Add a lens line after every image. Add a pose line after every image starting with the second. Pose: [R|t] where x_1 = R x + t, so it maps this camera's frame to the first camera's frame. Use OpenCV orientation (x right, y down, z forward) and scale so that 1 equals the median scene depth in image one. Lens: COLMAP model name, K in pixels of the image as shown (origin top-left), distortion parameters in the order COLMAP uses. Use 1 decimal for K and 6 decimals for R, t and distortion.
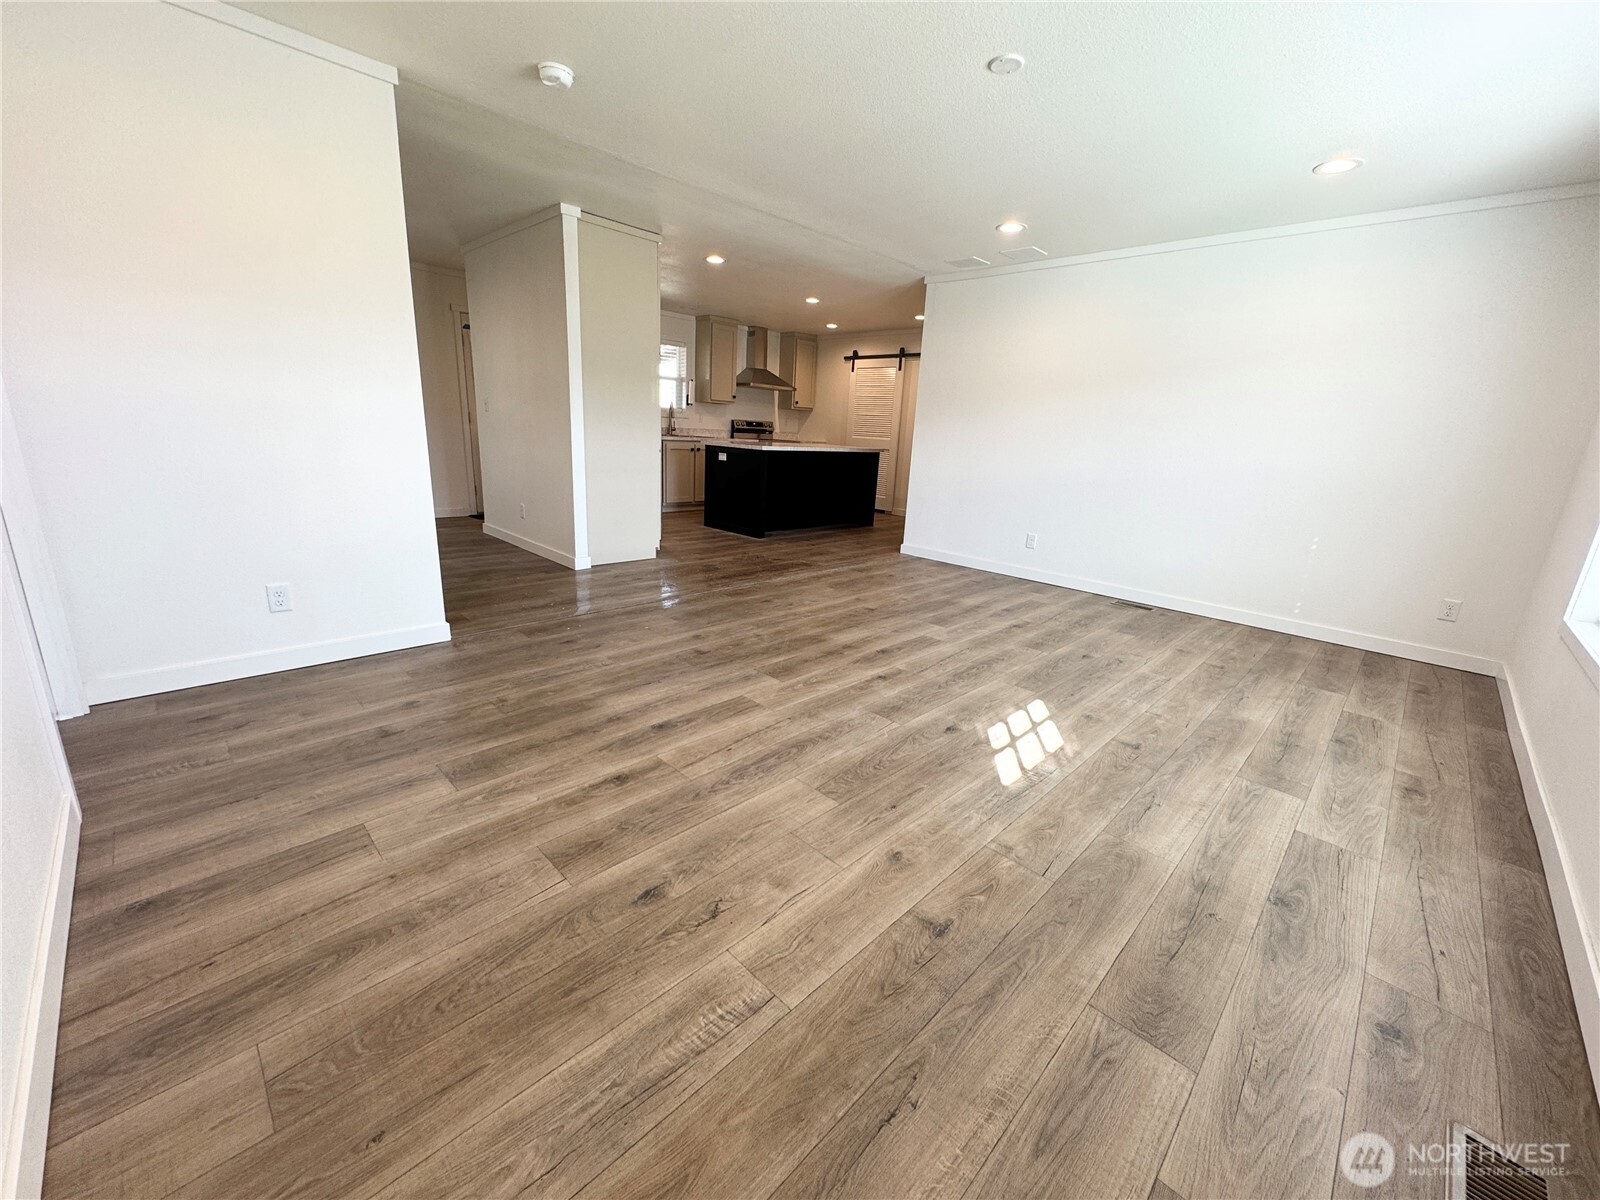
lens RADIAL K [[637.3, 0, 799.5], [0, 637.3, 598.5], [0, 0, 1]] dist [0.000060, -0.000114]
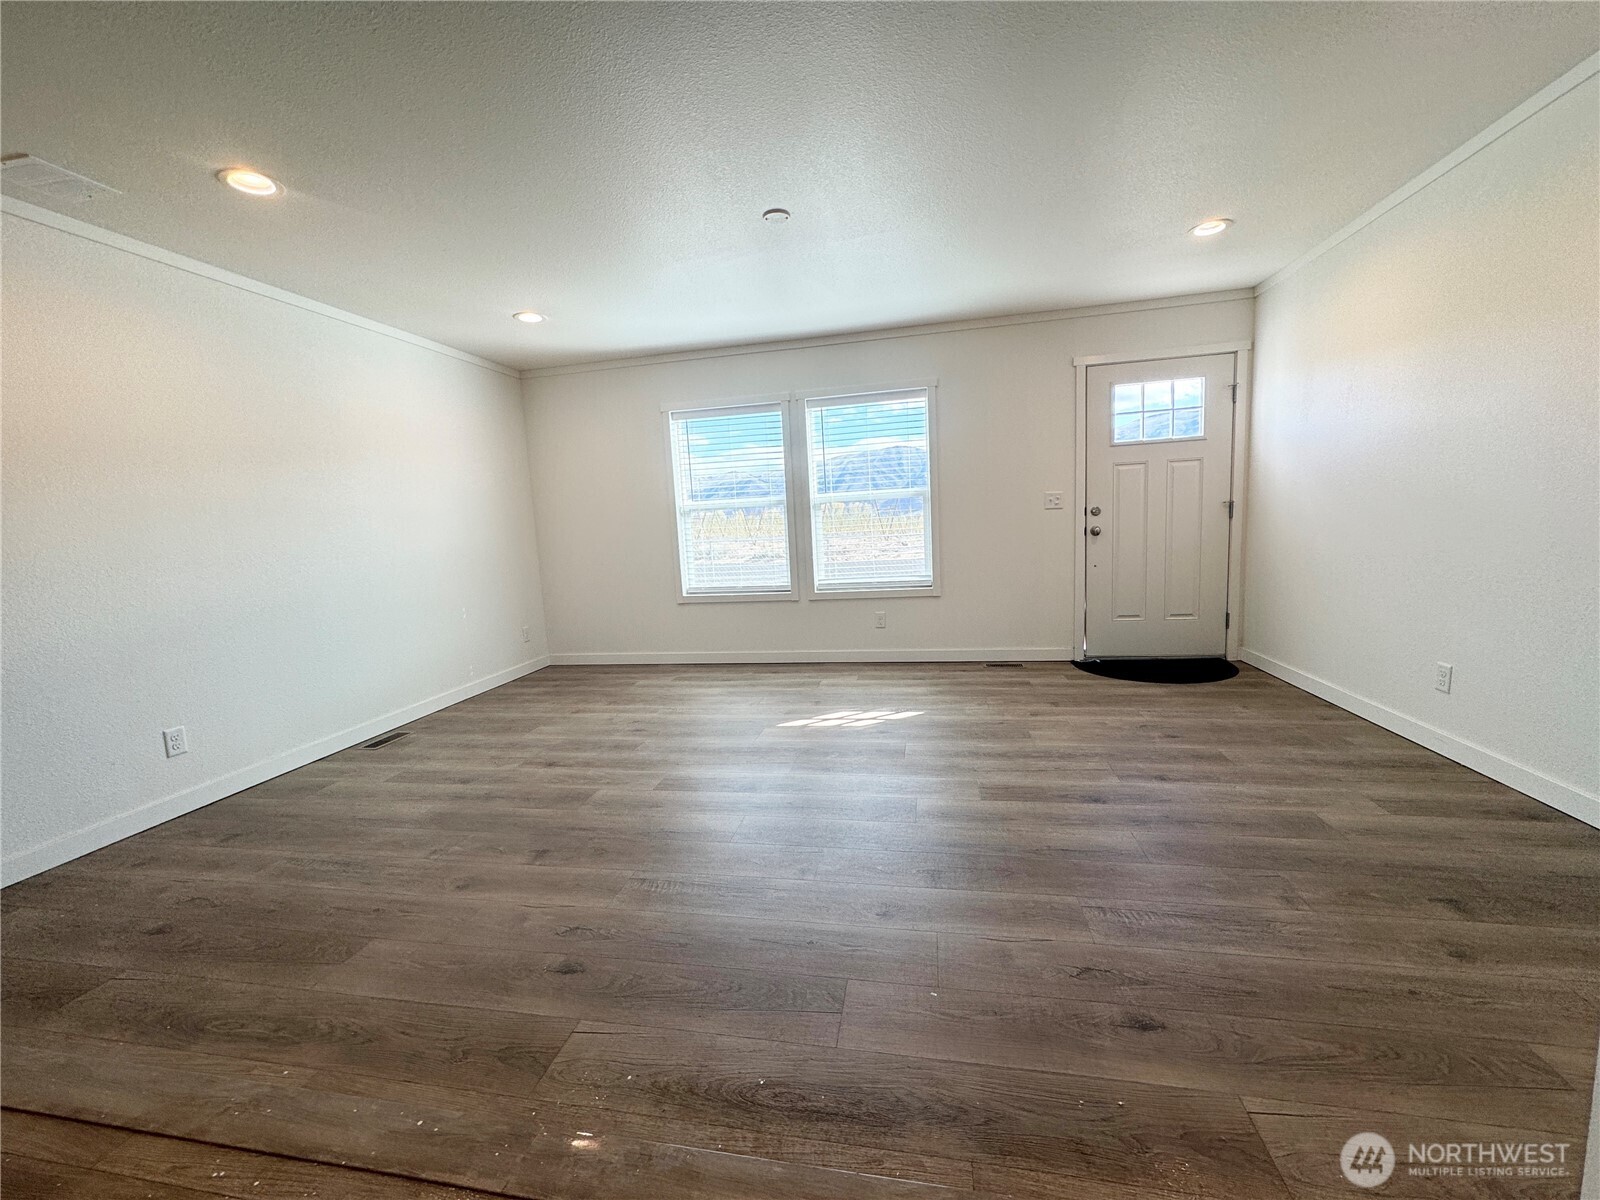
lens RADIAL K [[637.3, 0, 801.4], [0, 637.3, 600.5], [0, 0, 1]] dist [0.000060, -0.000114]
pose [[-0.555752, -0.129109, 0.821261, -0.700170], [0.242941, 0.919525, 0.308957, -0.481989], [-0.795059, 0.371221, -0.479662, 1.634681]]
